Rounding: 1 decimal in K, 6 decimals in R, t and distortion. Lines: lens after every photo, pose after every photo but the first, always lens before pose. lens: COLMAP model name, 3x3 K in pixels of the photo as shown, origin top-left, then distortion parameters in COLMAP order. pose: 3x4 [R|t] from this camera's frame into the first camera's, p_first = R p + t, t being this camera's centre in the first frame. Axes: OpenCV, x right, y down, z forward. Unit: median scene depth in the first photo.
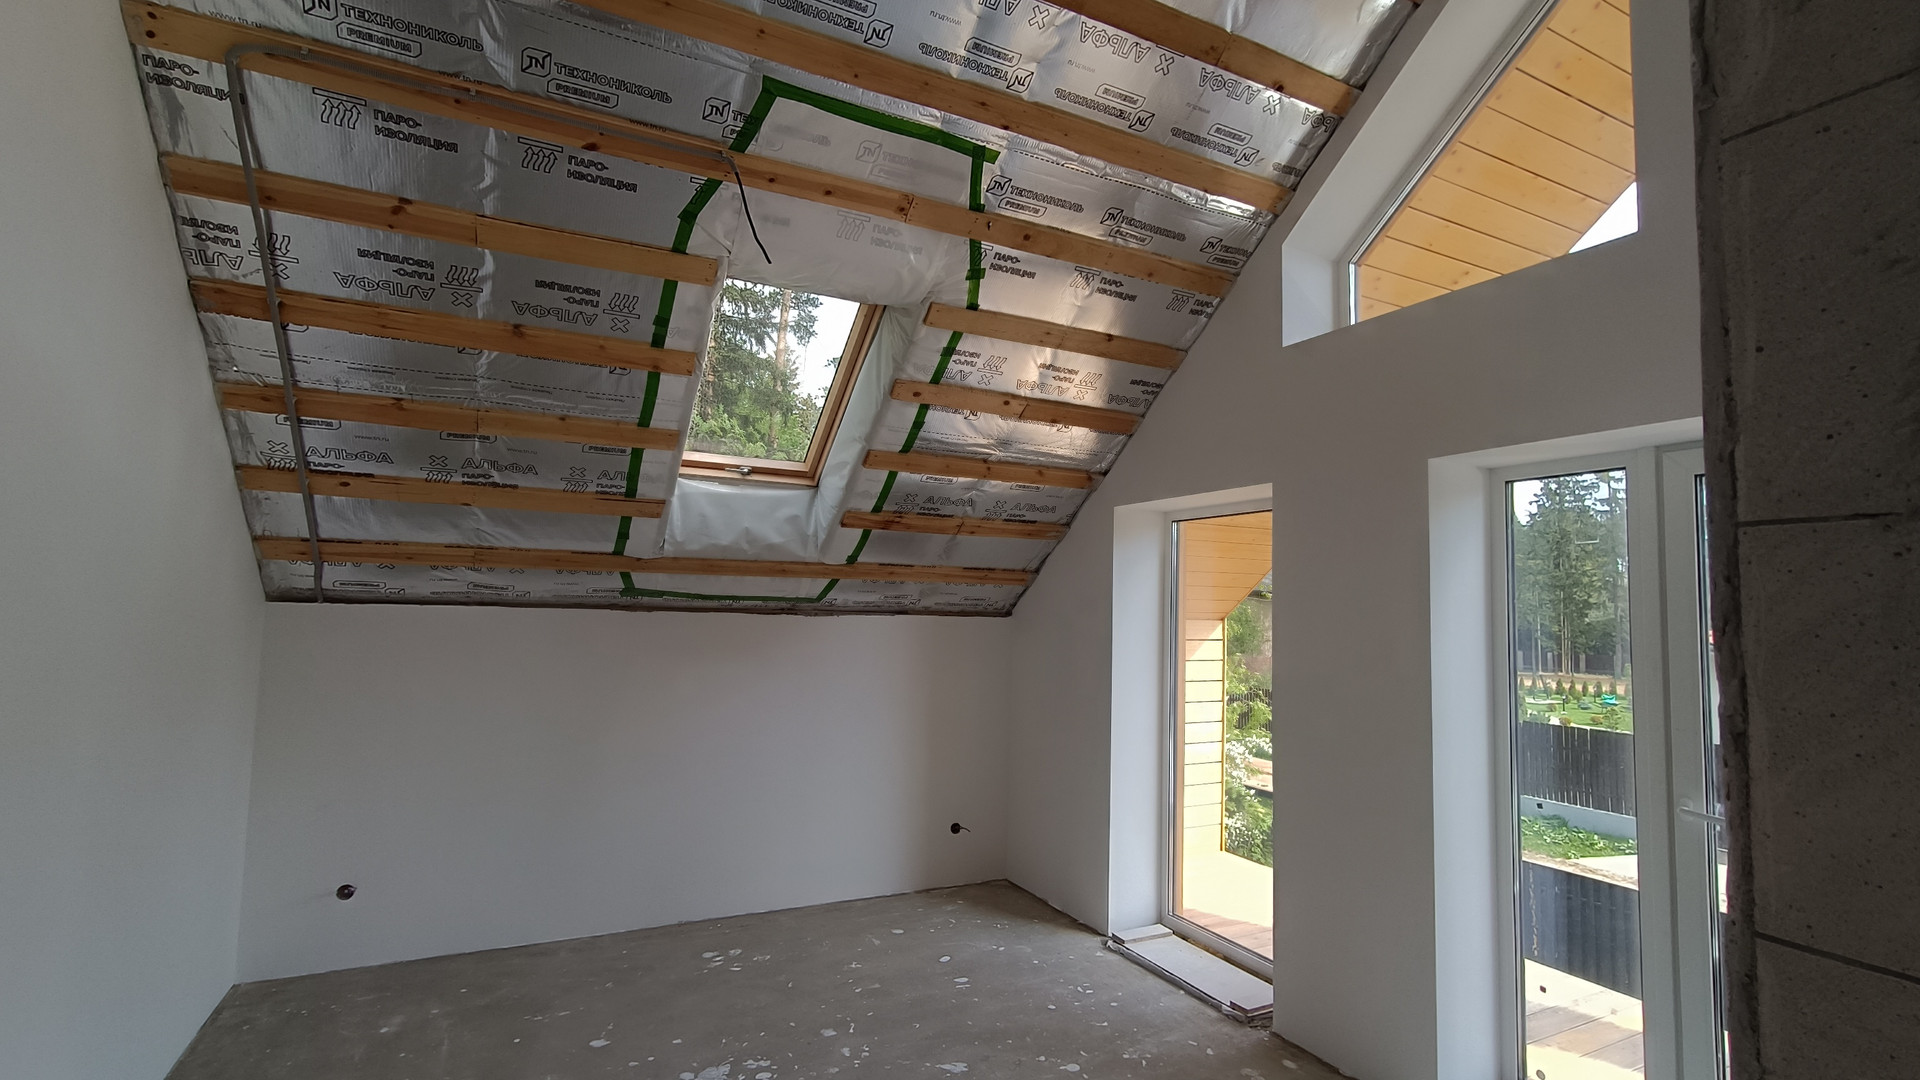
lens RADIAL K [[874.6, 0, 960.0], [0, 874.6, 540.0], [0, 0, 1]] dist [-0.018038, 0.000100]
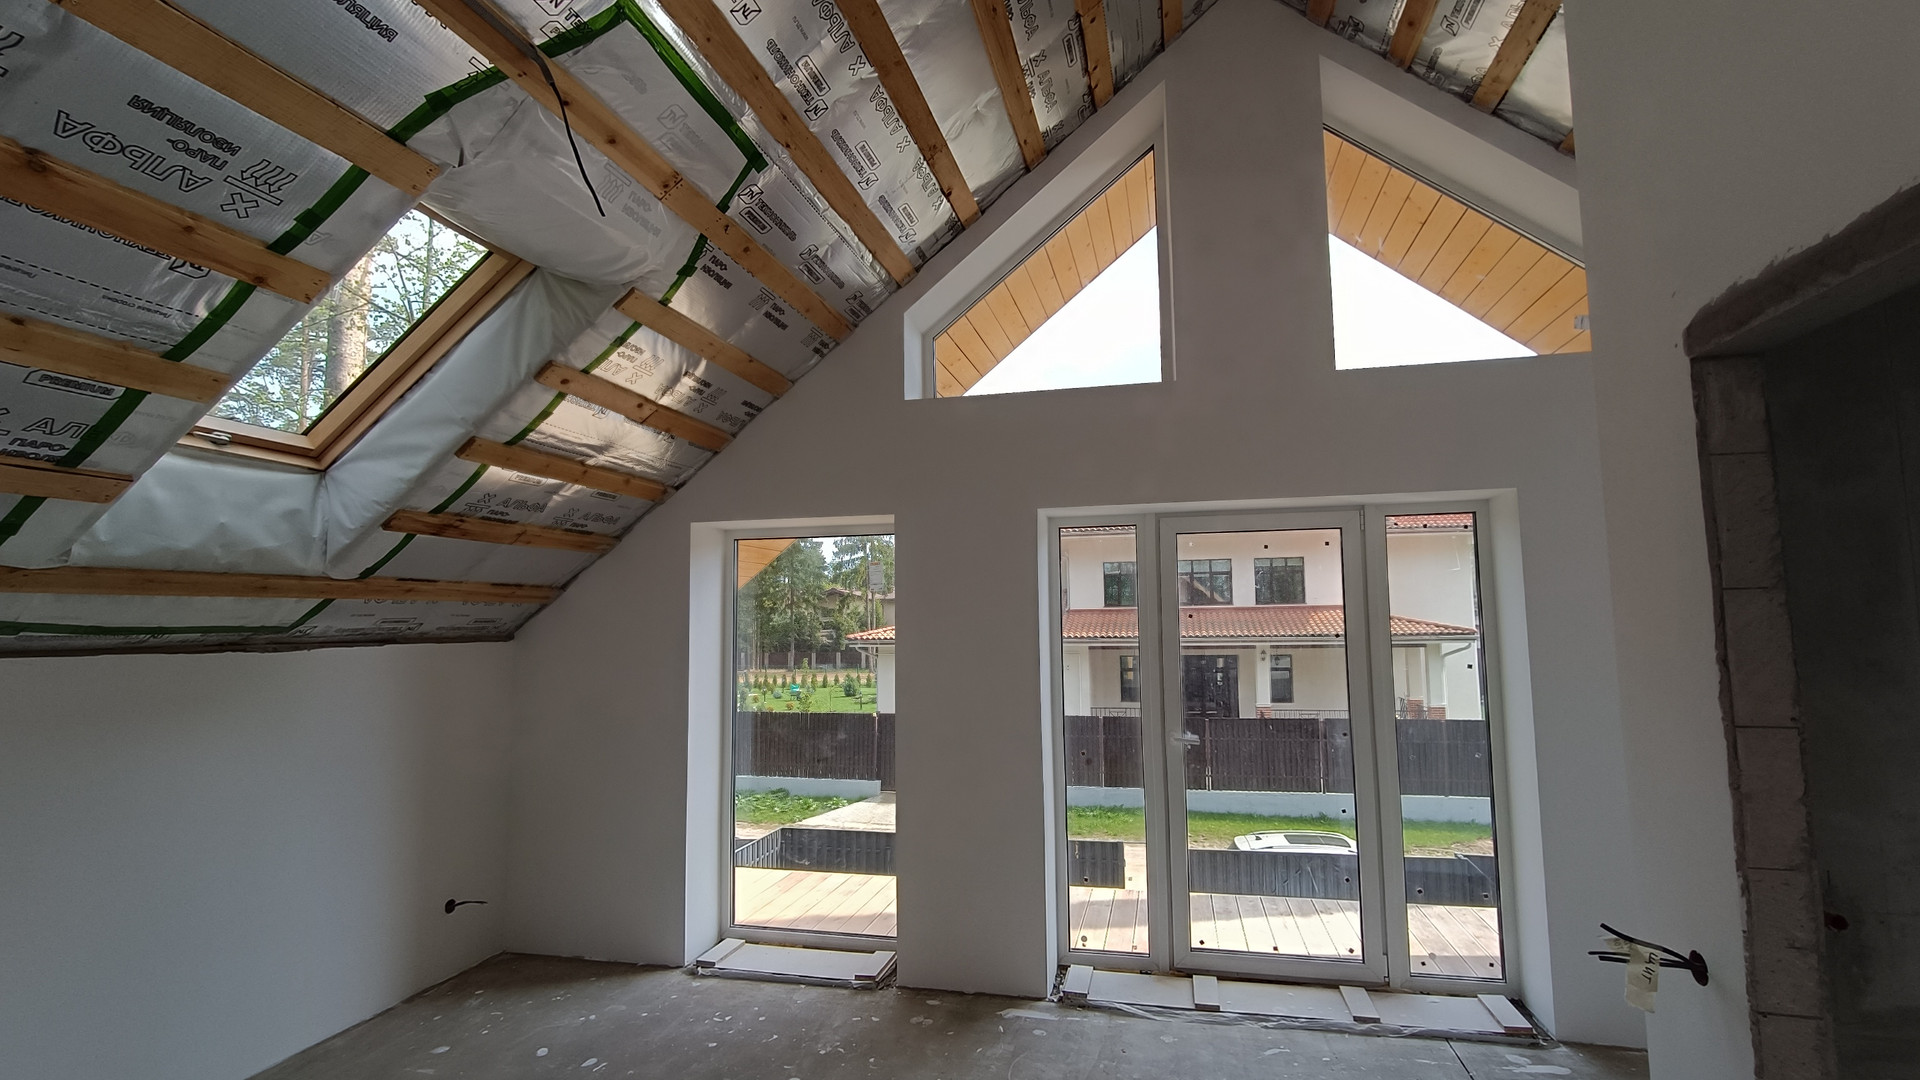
lens RADIAL K [[873.4, 0, 972.2], [0, 873.4, 537.4], [0, 0, 1]] dist [-0.002250, -0.000144]
pose [[0.645110, 0.043300, 0.762862, -0.376506], [-0.032185, 0.999047, -0.029489, -0.002580], [-0.763412, -0.005529, 0.645888, 0.130636]]
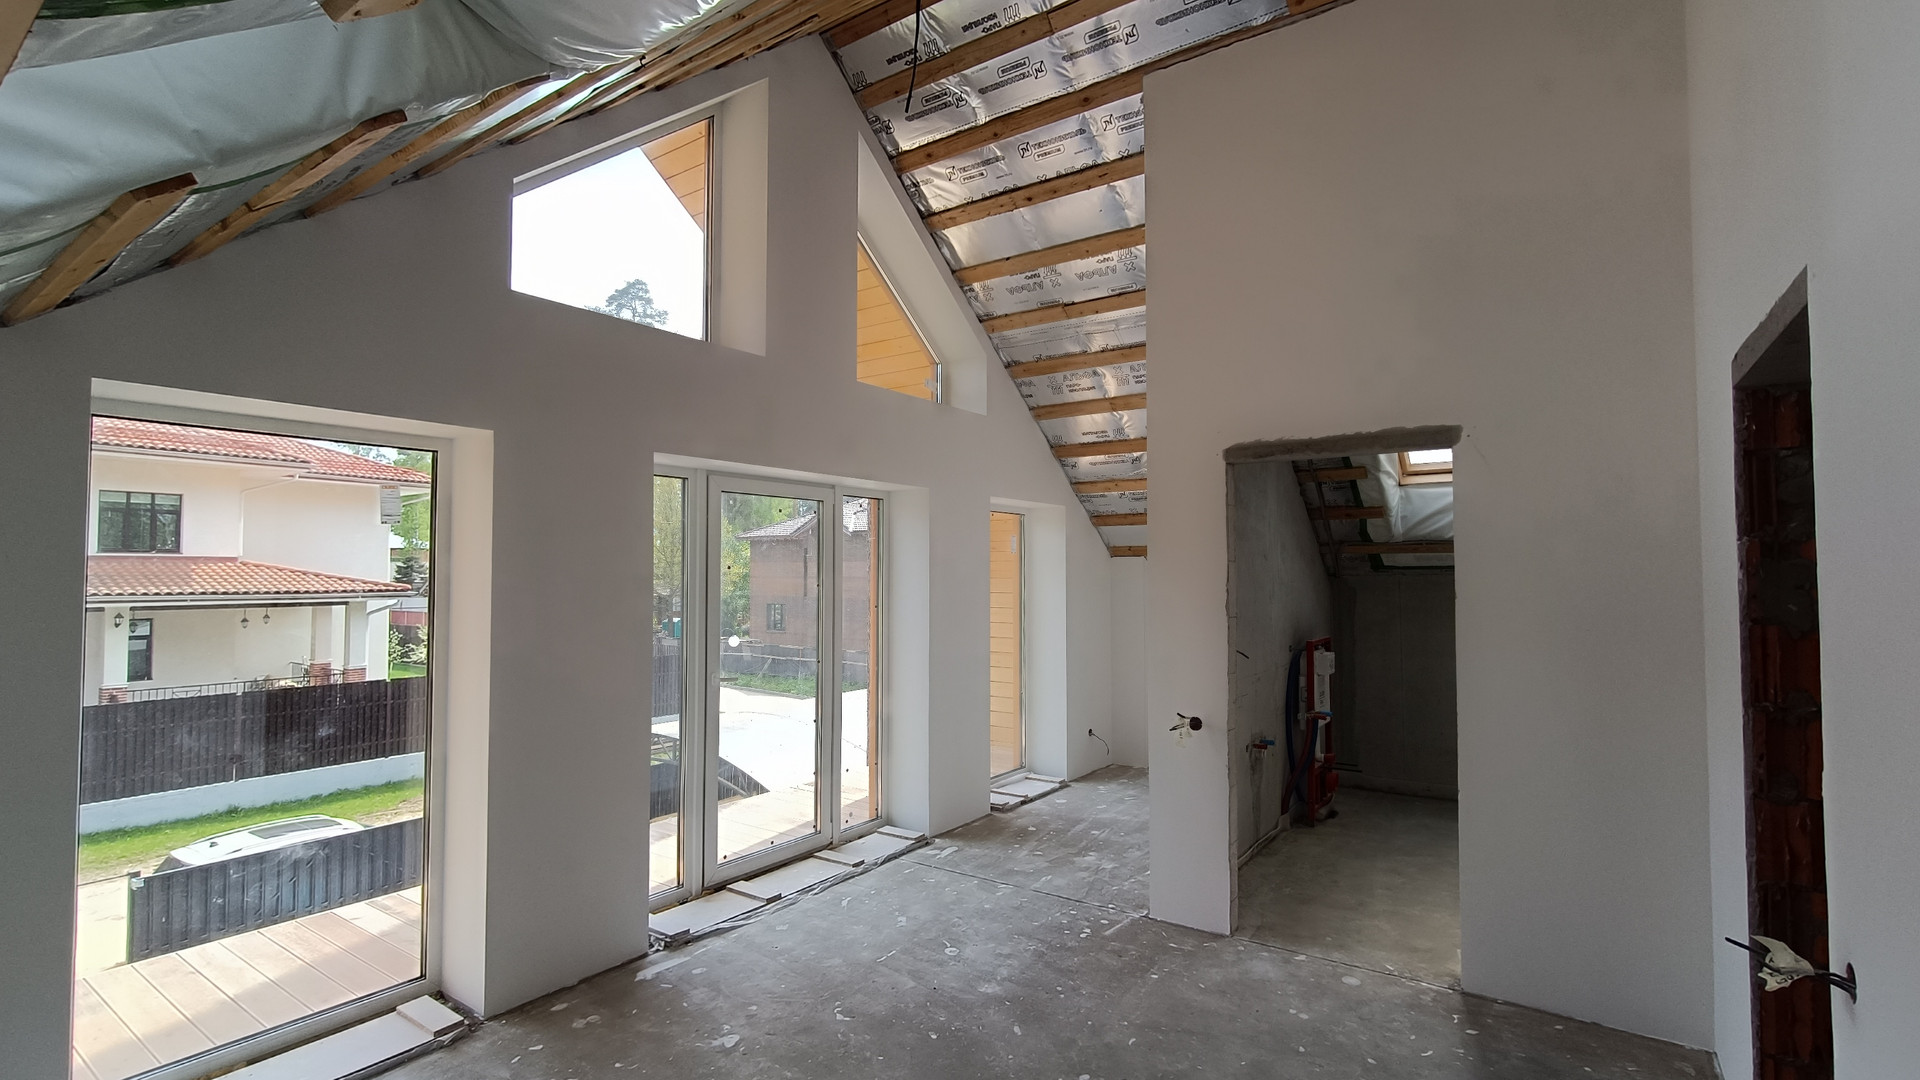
lens RADIAL K [[873.4, 0, 972.2], [0, 873.4, 537.4], [0, 0, 1]] dist [-0.002250, -0.000144]
pose [[-0.474650, 0.013149, 0.880077, -0.549928], [-0.080595, 0.995039, -0.058333, 0.047468], [-0.876477, -0.098617, -0.471235, 0.786509]]
